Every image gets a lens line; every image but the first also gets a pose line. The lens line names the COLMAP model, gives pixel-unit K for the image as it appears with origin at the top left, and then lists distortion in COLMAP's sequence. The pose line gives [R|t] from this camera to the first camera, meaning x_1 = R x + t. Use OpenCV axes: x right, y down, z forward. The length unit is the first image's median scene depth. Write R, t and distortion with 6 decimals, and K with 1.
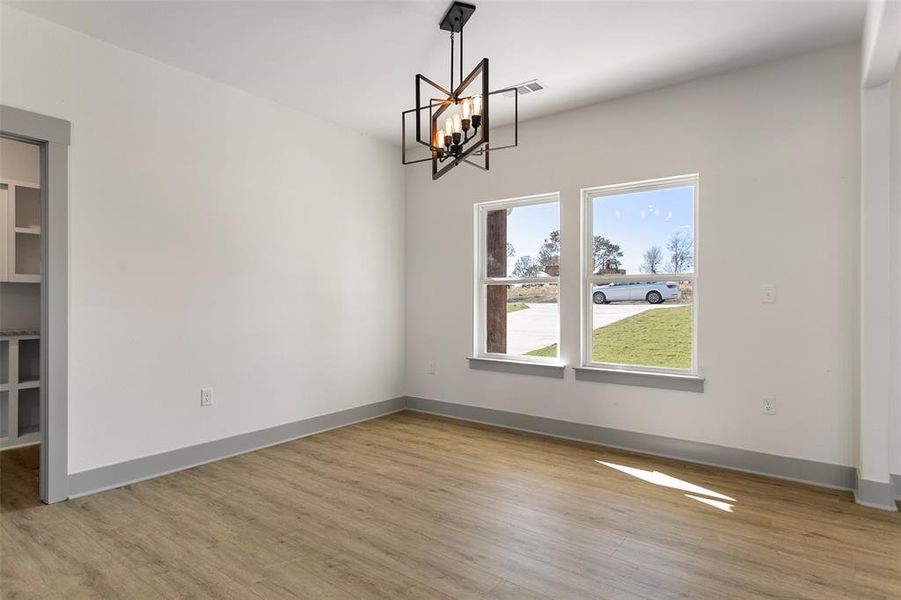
lens RADIAL K [[496.0, 0, 467.6], [0, 496.0, 300.3], [0, 0, 1]] dist [0.010920, 0.000062]
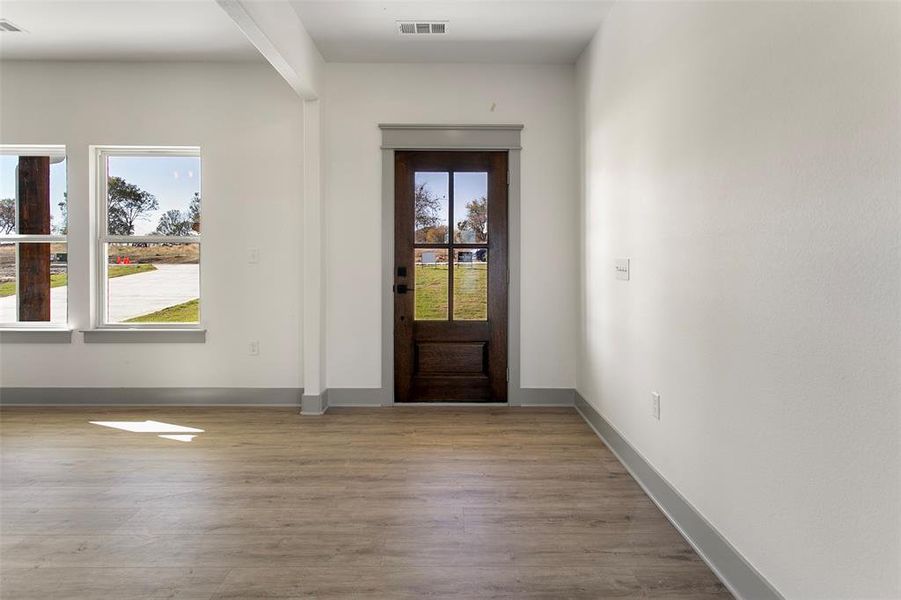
lens RADIAL K [[496.0, 0, 453.2], [0, 496.0, 264.0], [0, 0, 1]] dist [0.010920, 0.000062]
pose [[0.809441, -0.002441, 0.587196, 0.228308], [-0.001142, 0.999983, 0.005731, 0.000445], [-0.587200, -0.005310, 0.809425, -0.204269]]
